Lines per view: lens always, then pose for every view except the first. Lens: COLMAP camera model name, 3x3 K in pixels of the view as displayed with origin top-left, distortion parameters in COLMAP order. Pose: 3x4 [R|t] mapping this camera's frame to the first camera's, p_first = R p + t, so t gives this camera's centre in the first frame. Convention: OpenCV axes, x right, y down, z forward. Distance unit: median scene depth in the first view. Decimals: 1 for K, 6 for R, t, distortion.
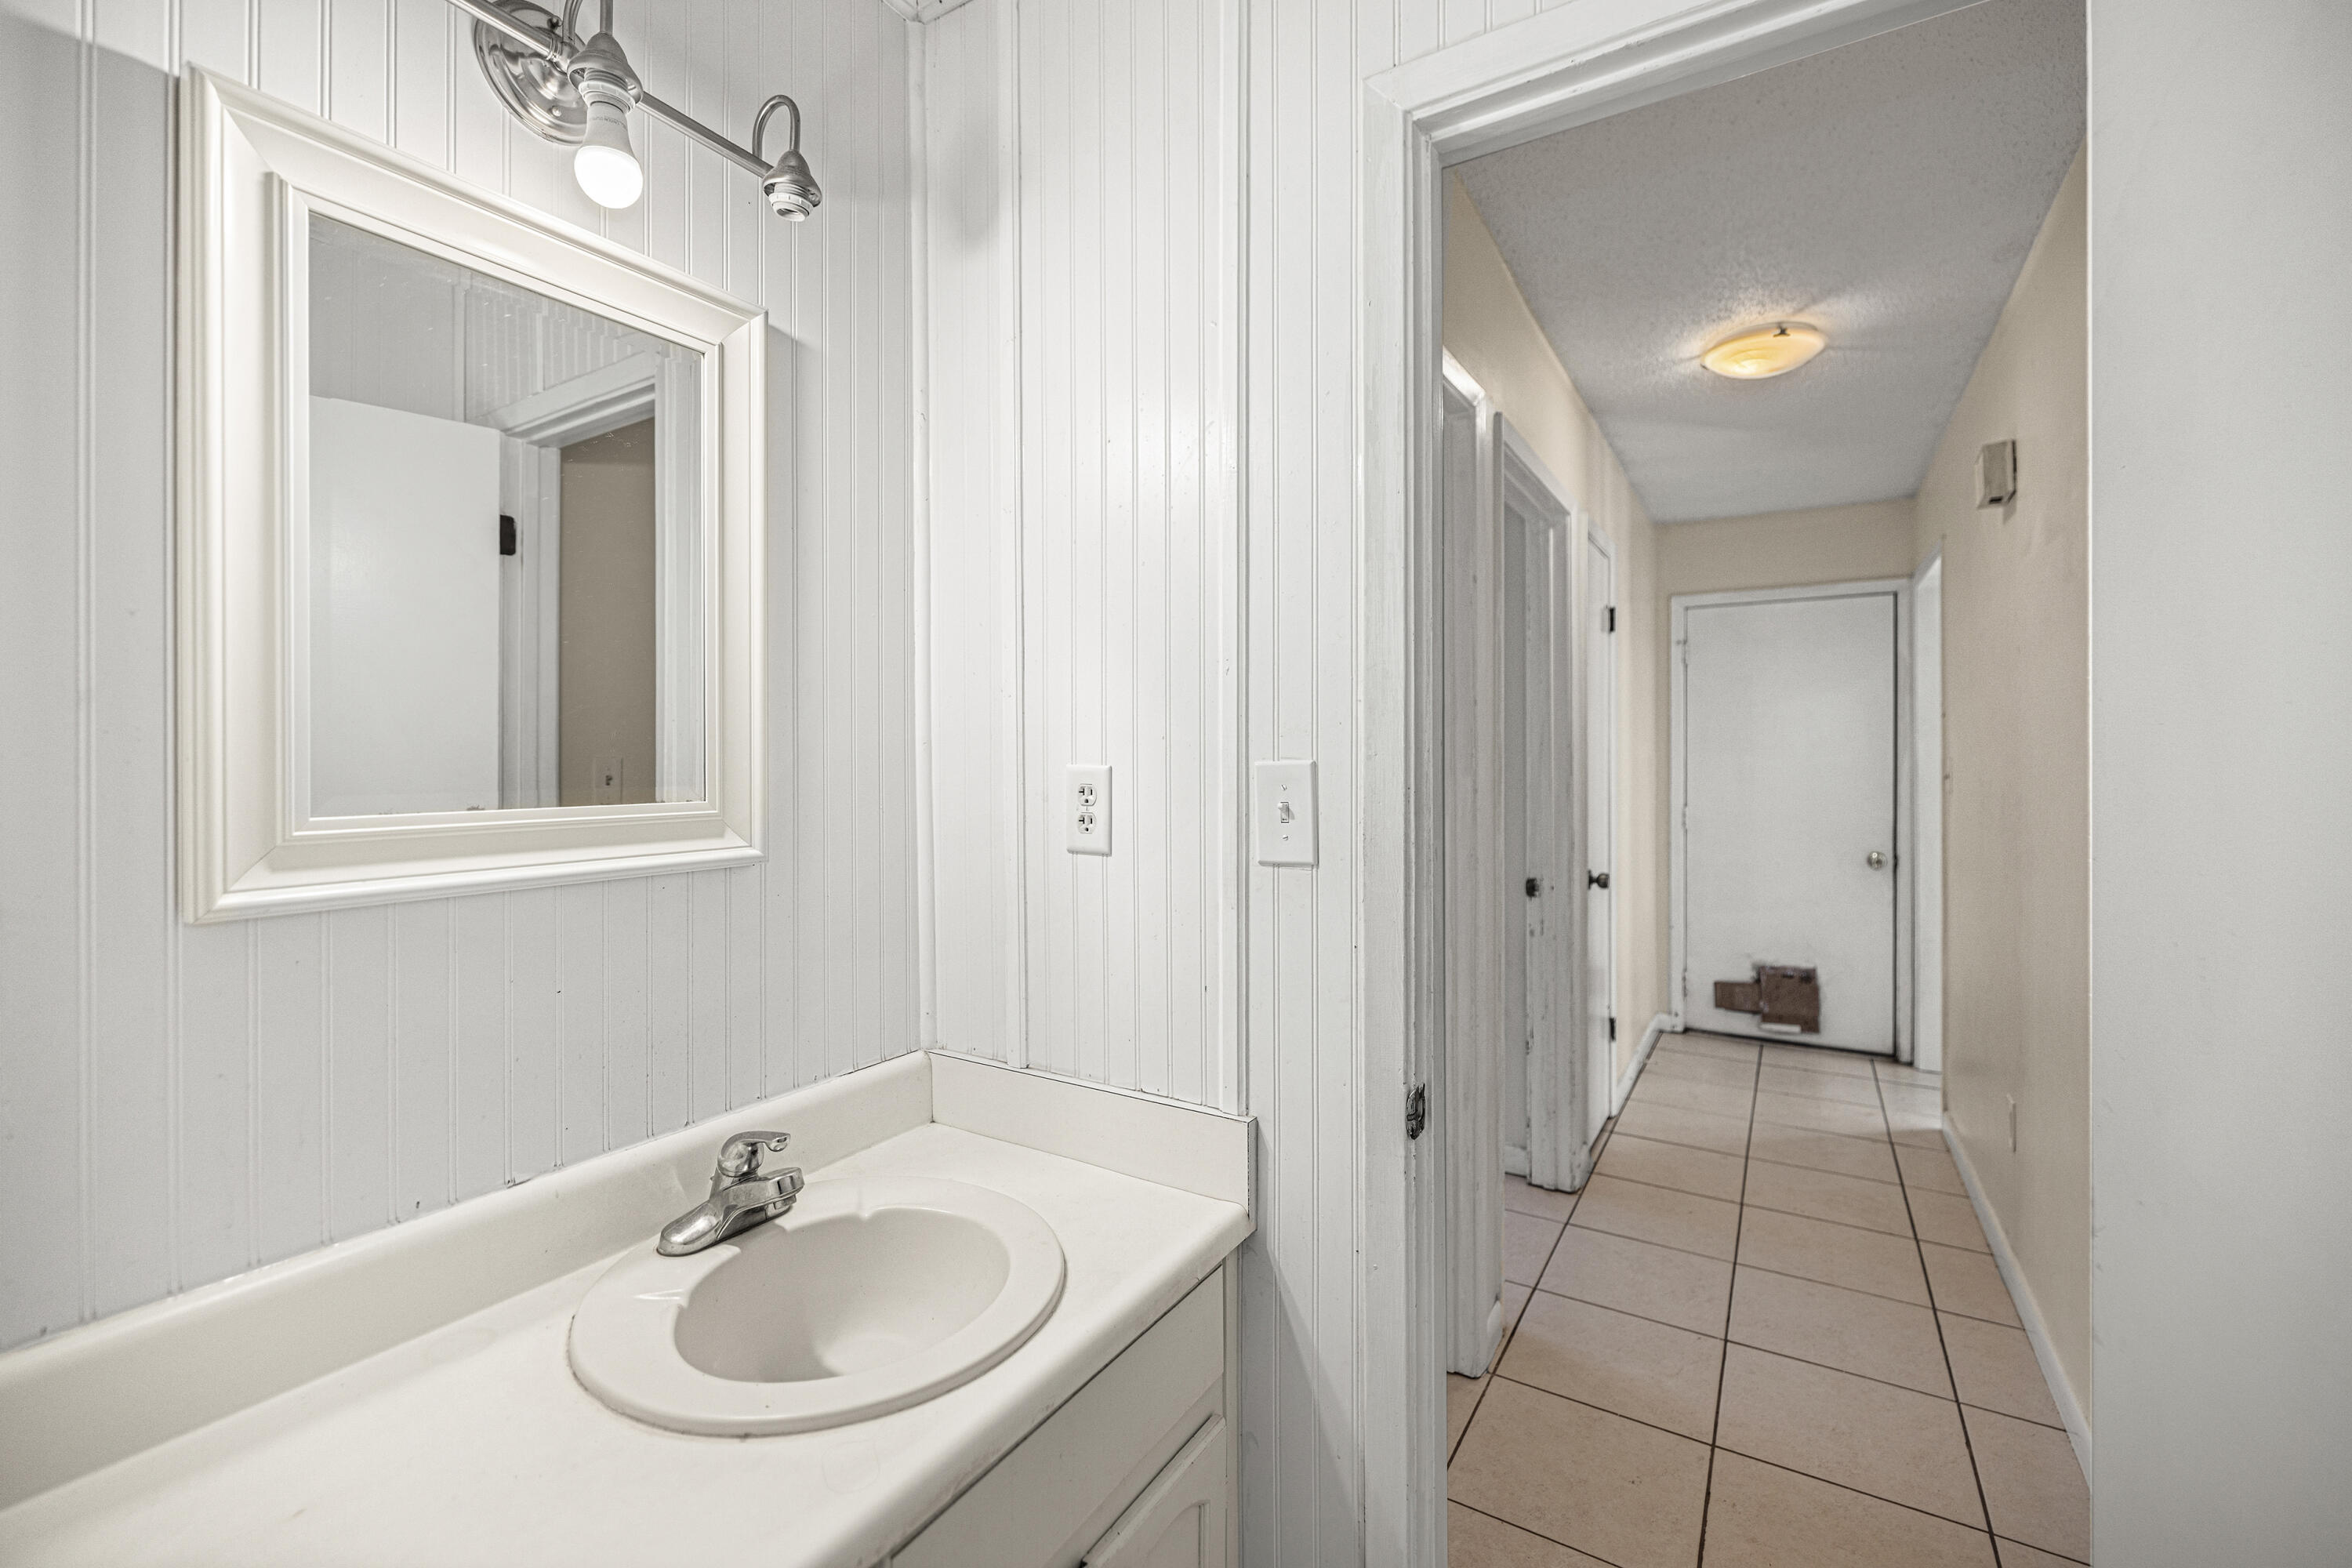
lens RADIAL K [[996.0, 0, 1170.0], [0, 996.0, 757.6], [0, 0, 1]] dist [-0.000681, -0.000340]
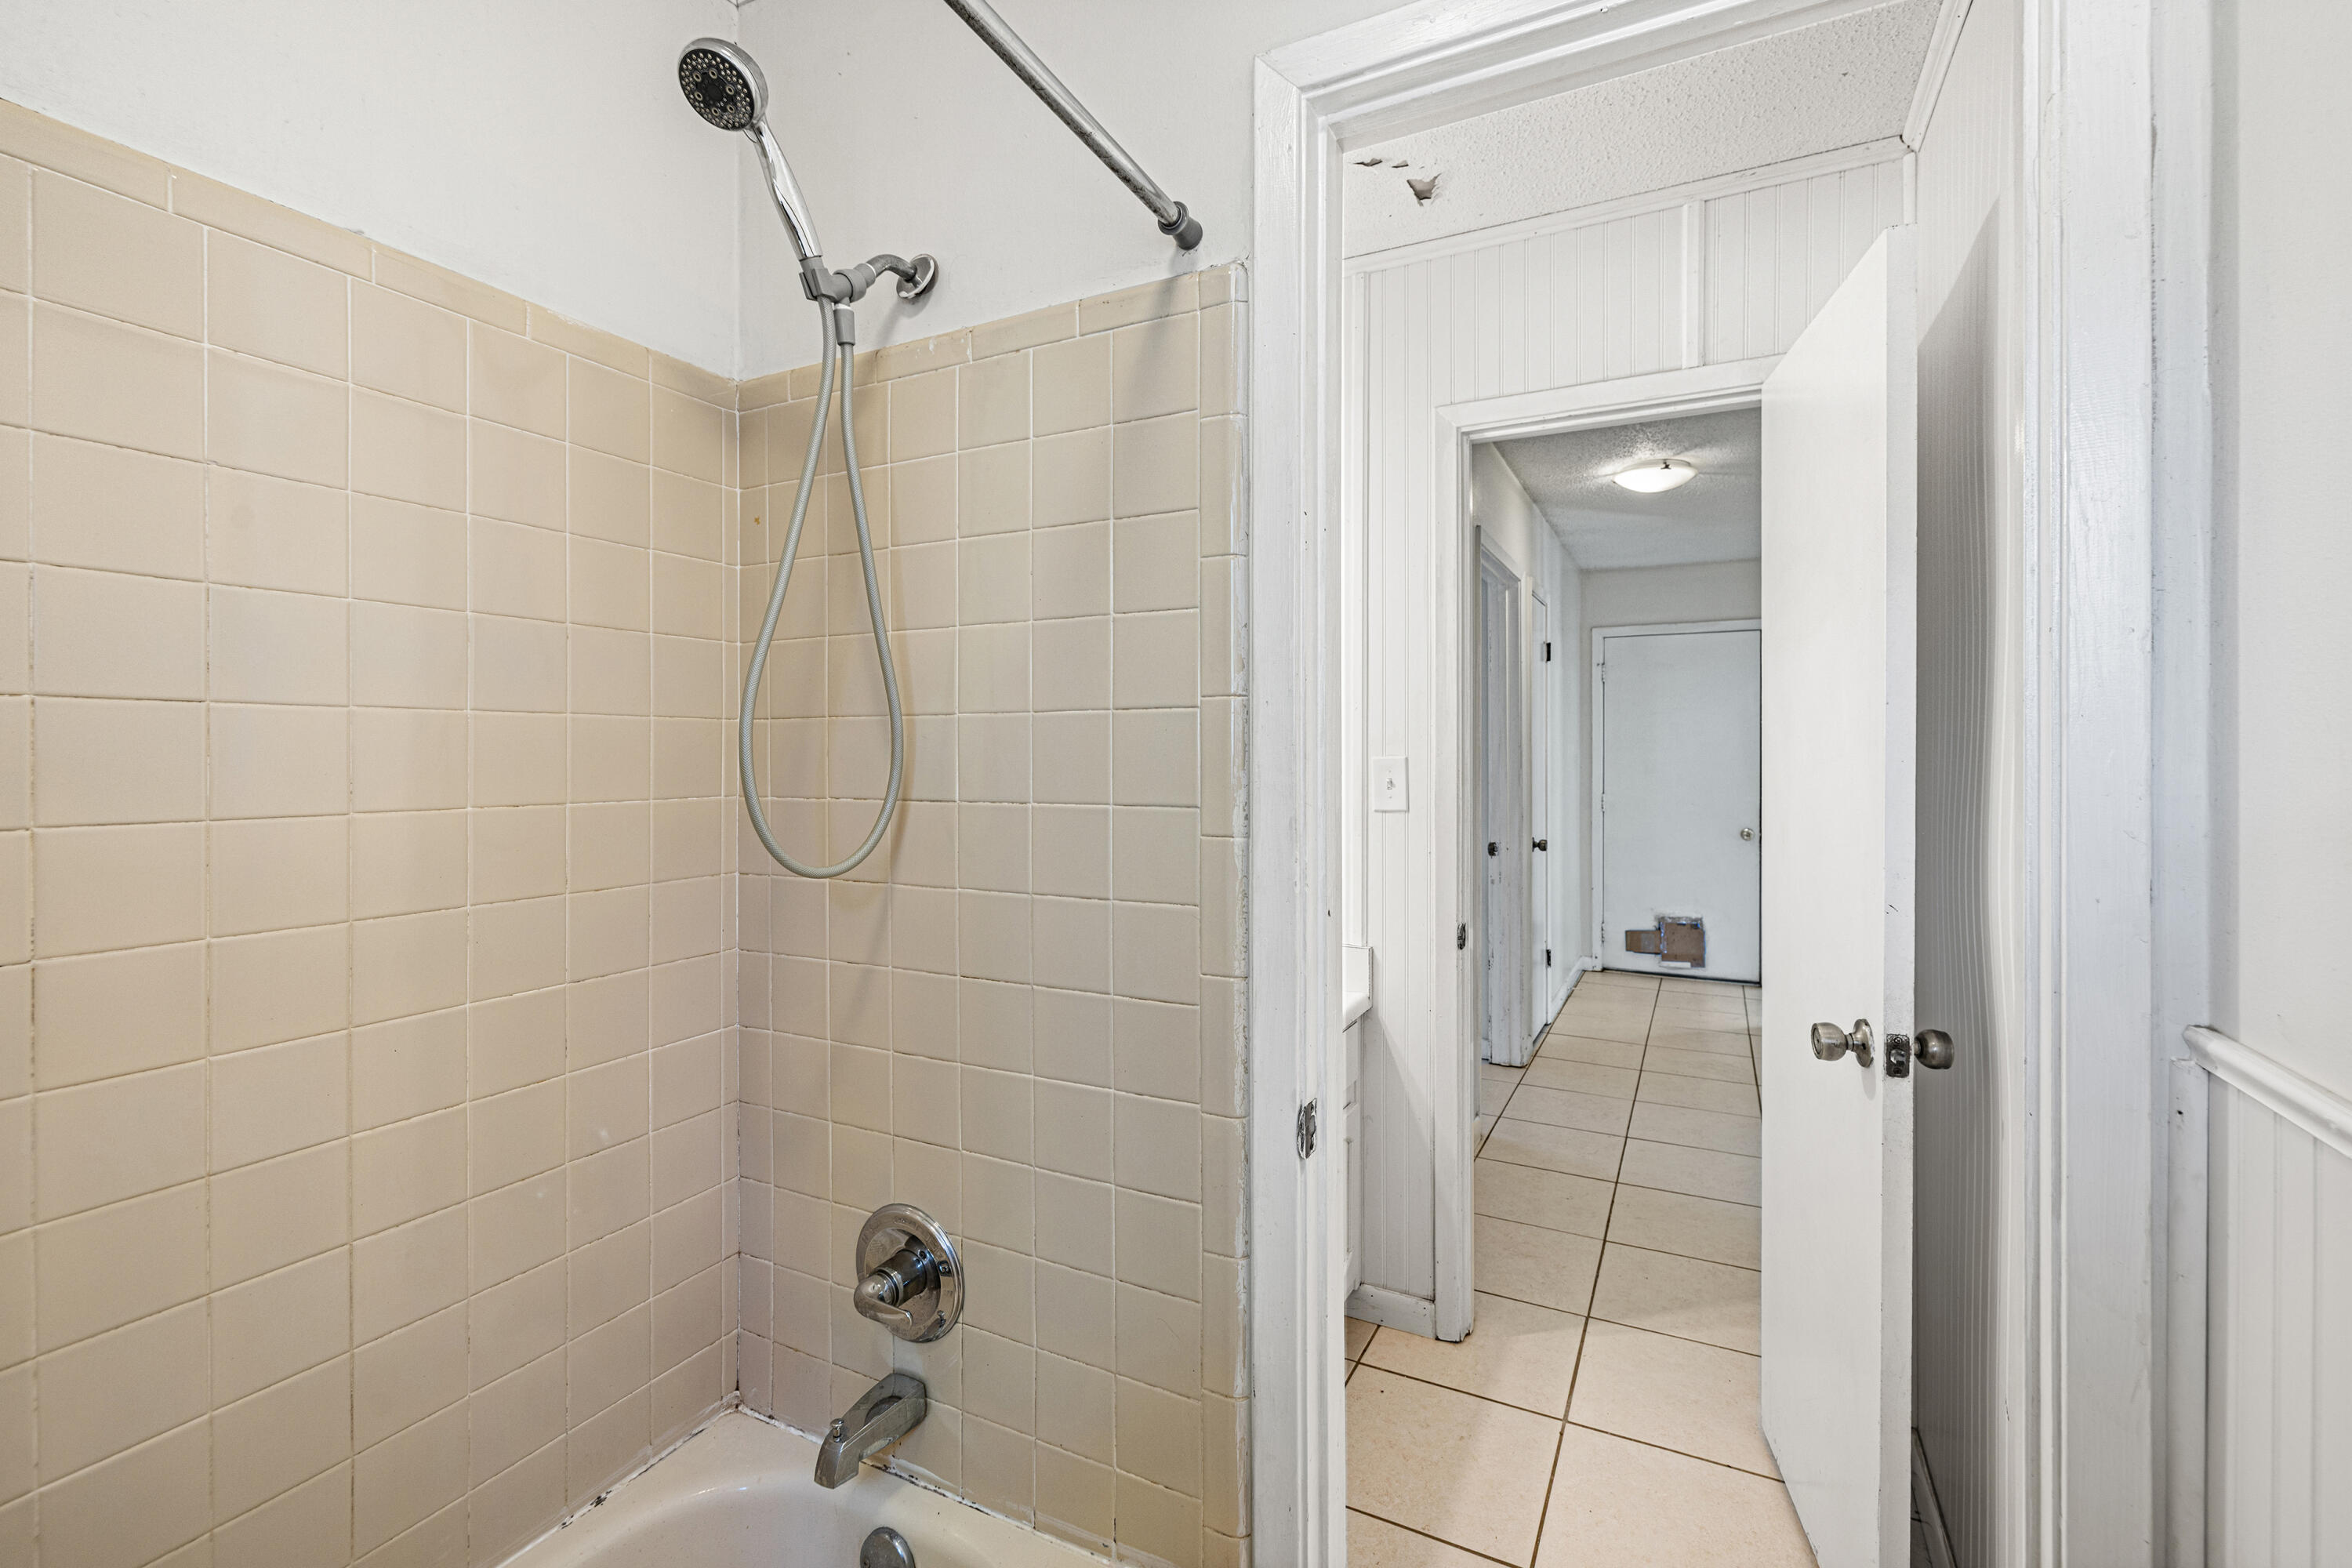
lens RADIAL K [[1031.4, 0, 1109.3], [0, 1031.4, 762.1], [0, 0, 1]] dist [-0.000291, -0.000044]
pose [[0.999647, -0.001481, 0.026539, -0.196327], [0.001330, 0.999983, 0.005722, 0.000581], [-0.026547, -0.005685, 0.999631, -0.396456]]
